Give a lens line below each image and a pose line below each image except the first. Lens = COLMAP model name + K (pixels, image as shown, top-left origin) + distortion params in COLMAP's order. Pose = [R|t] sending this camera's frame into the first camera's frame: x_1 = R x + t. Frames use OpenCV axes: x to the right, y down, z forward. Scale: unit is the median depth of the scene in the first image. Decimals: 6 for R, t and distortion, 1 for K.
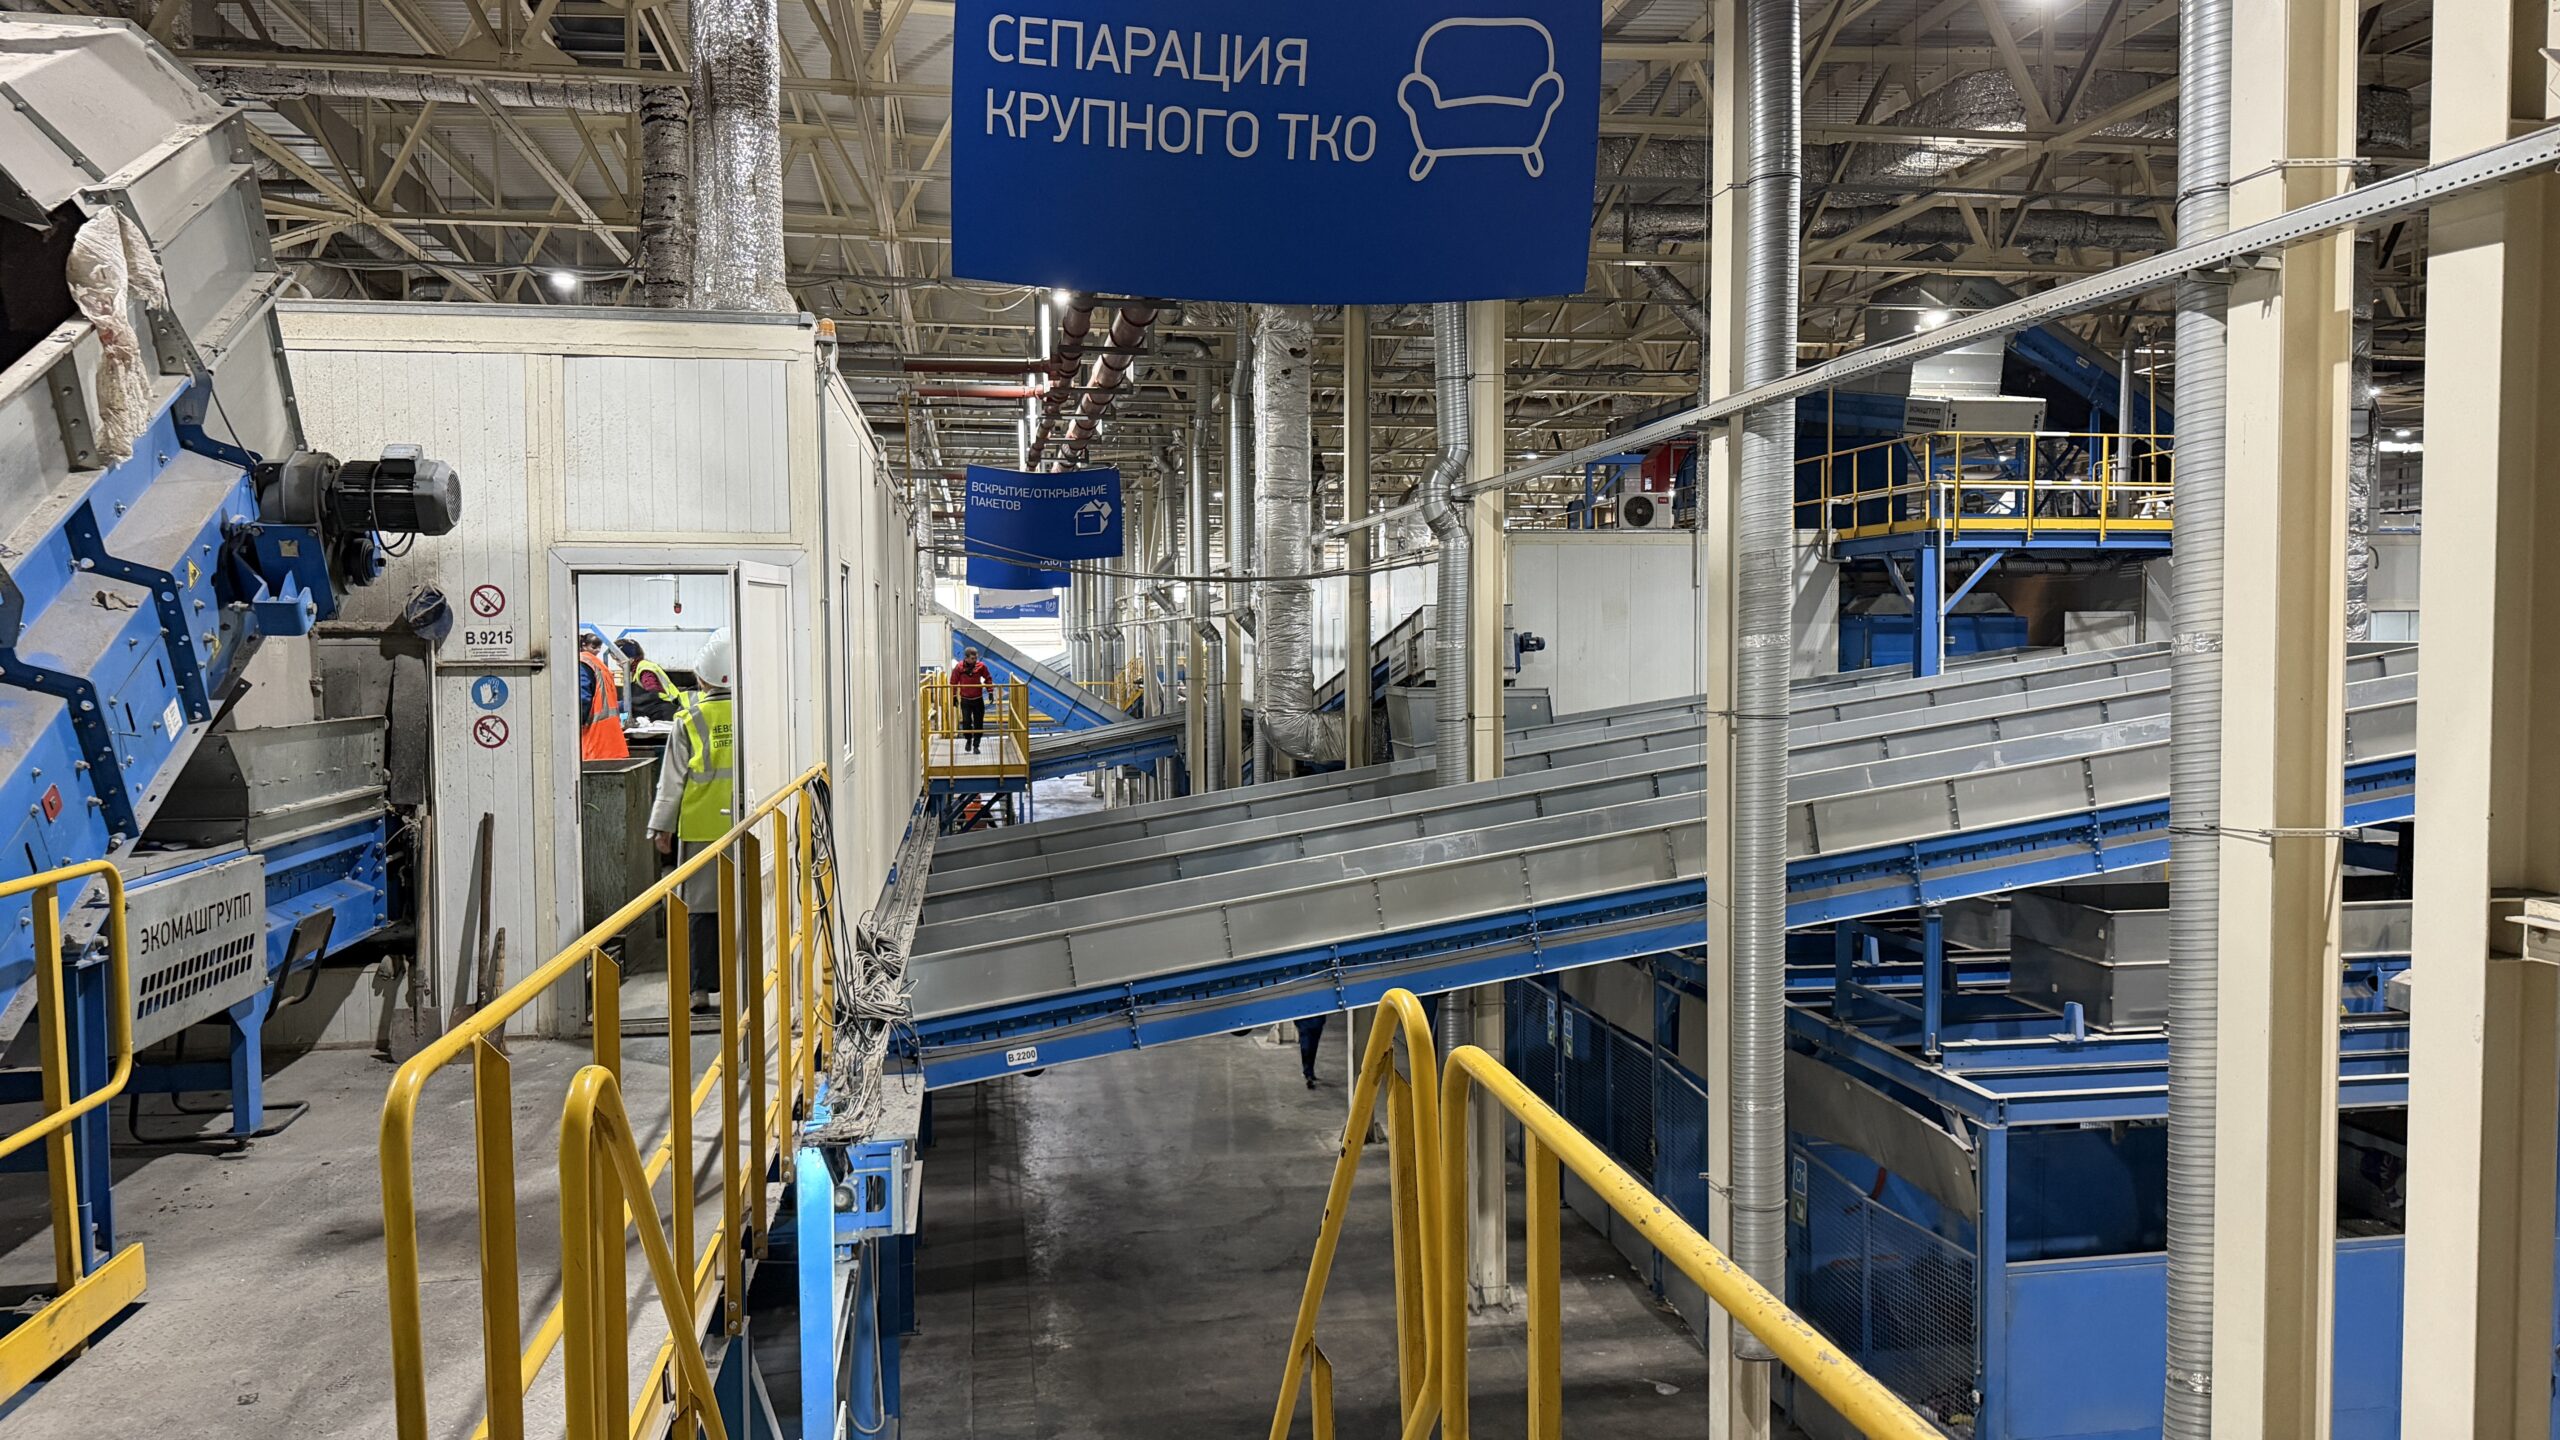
lens RADIAL K [[1817.2, 0, 1289.8], [0, 1817.2, 732.0], [0, 0, 1]] dist [0.053812, -0.110377]
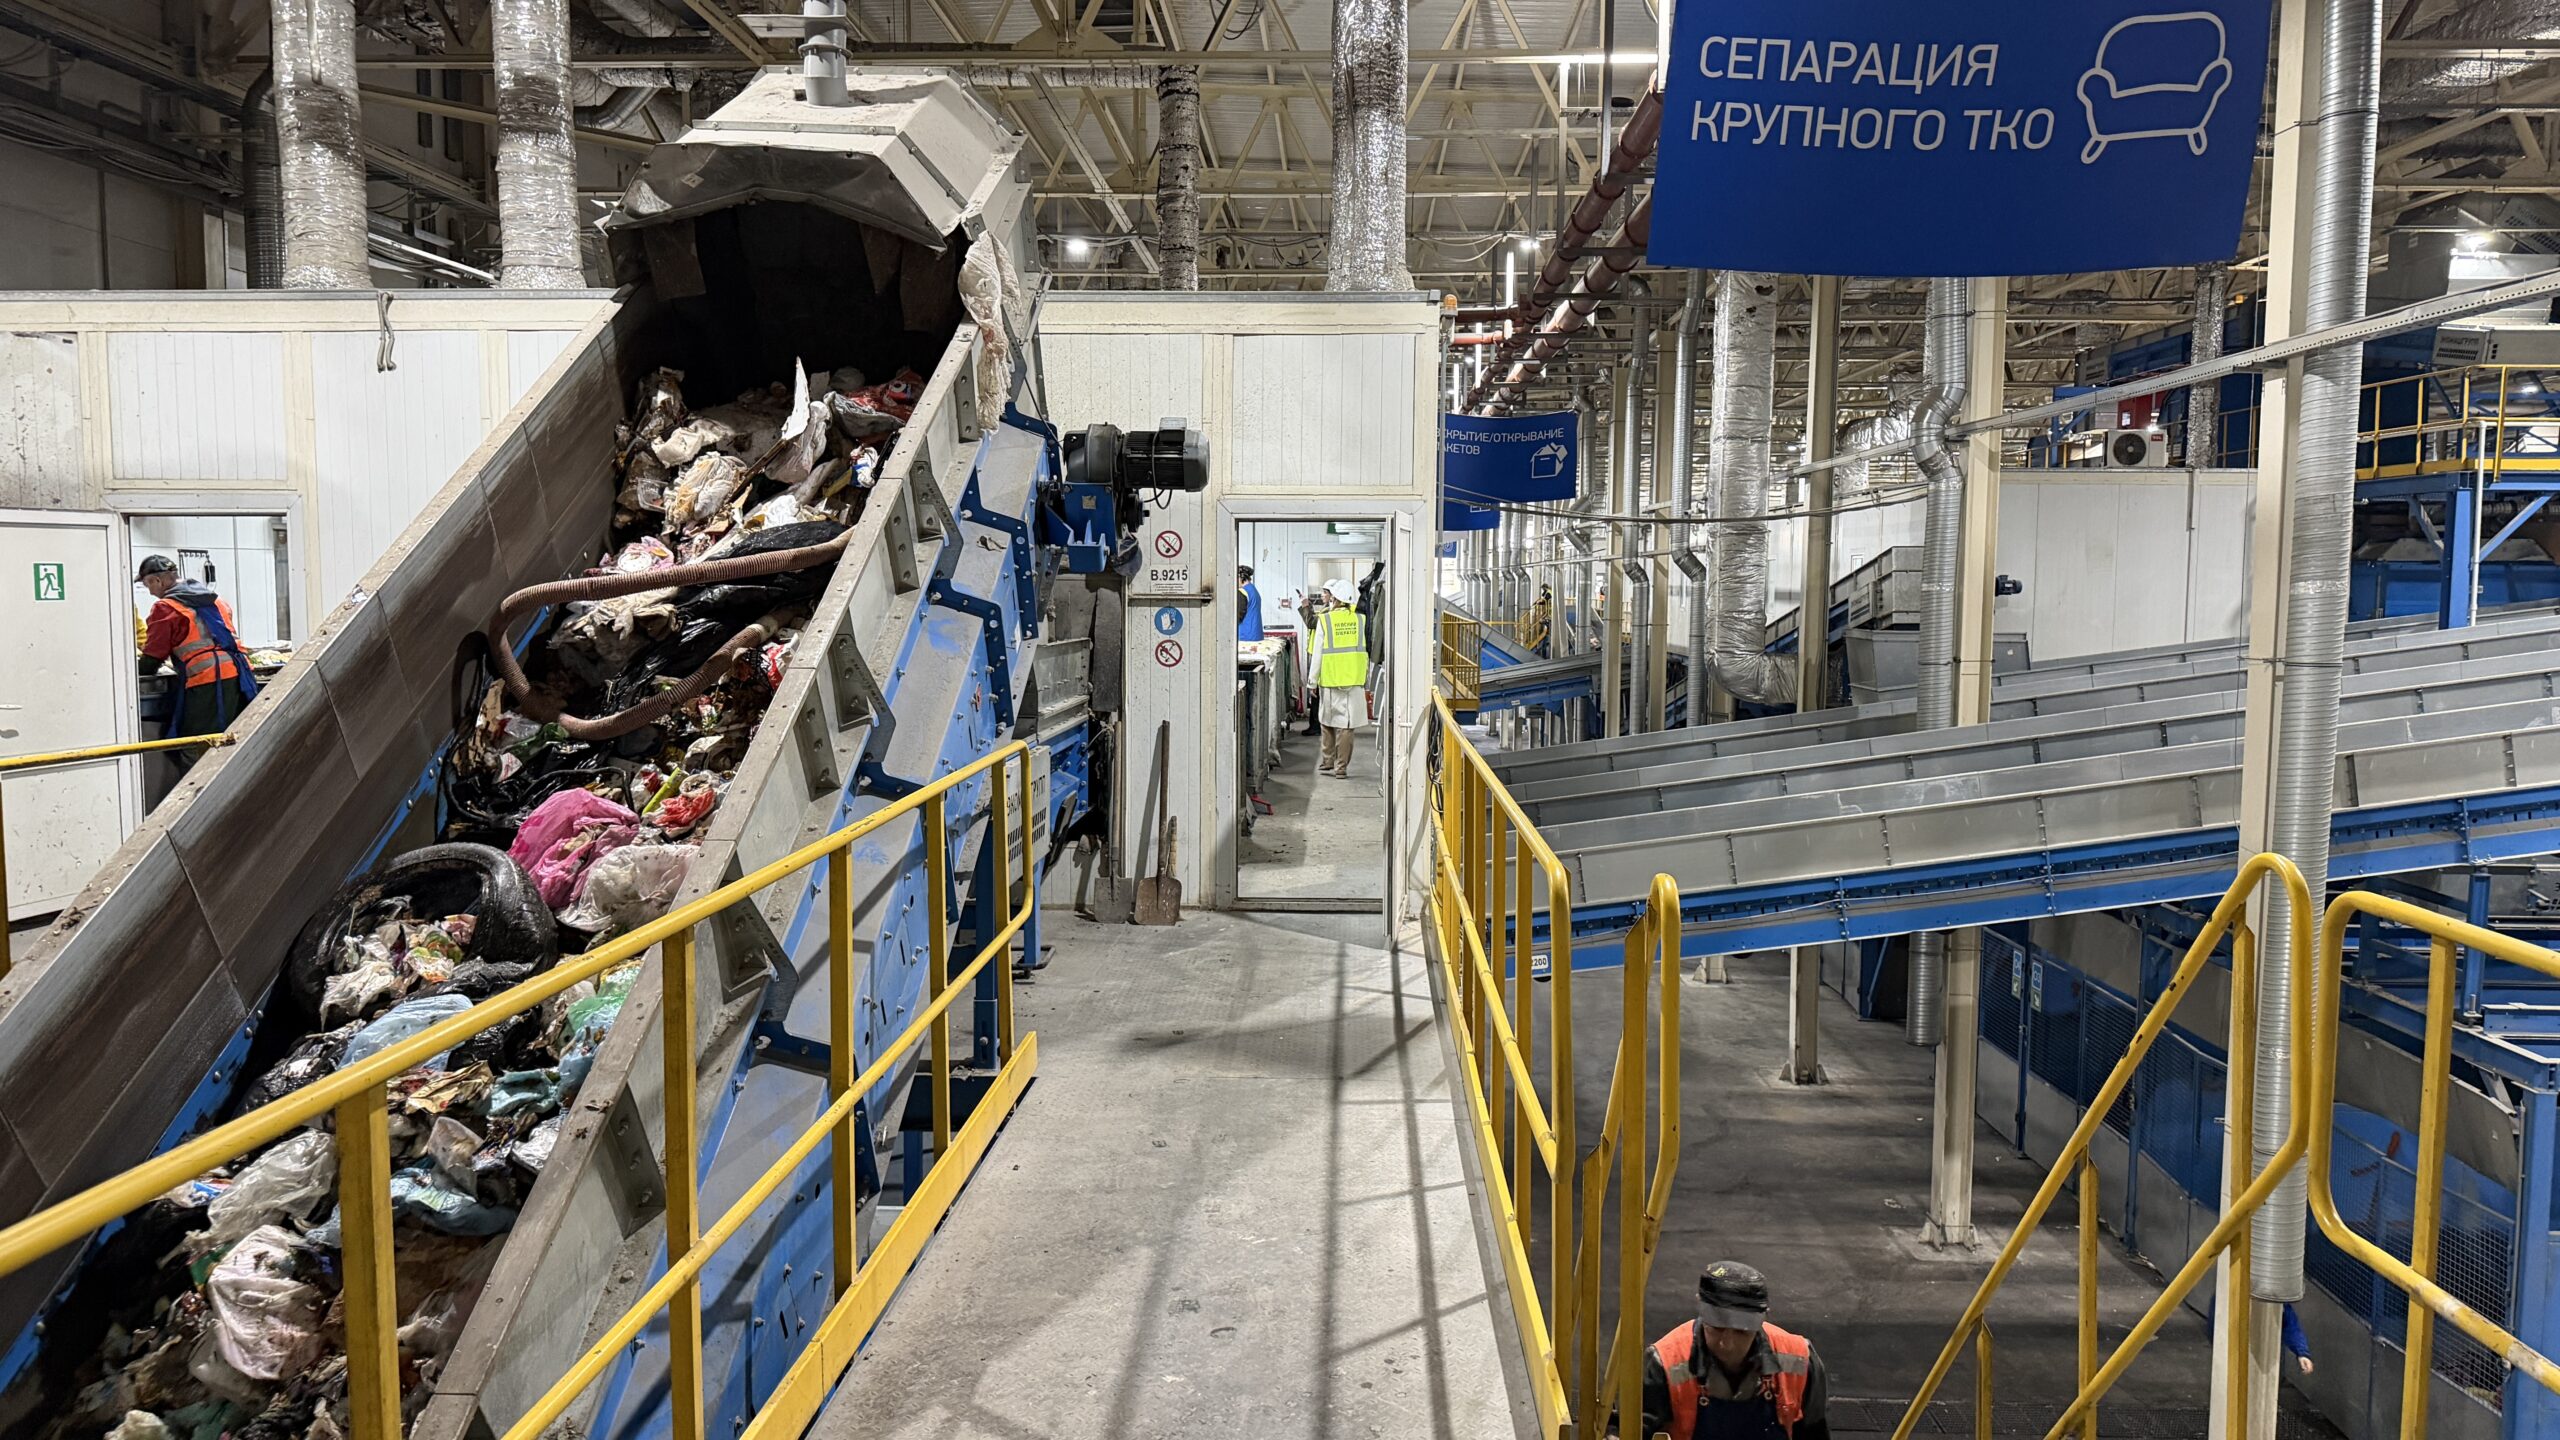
lens RADIAL K [[1817.2, 0, 1227.7], [0, 1817.2, 765.9], [0, 0, 1]] dist [0.053812, -0.110377]
pose [[0.971722, 0.033078, -0.233798, -0.073102], [-0.021078, 0.998338, 0.053642, 0.005313], [0.235184, -0.047197, 0.970804, -0.092571]]
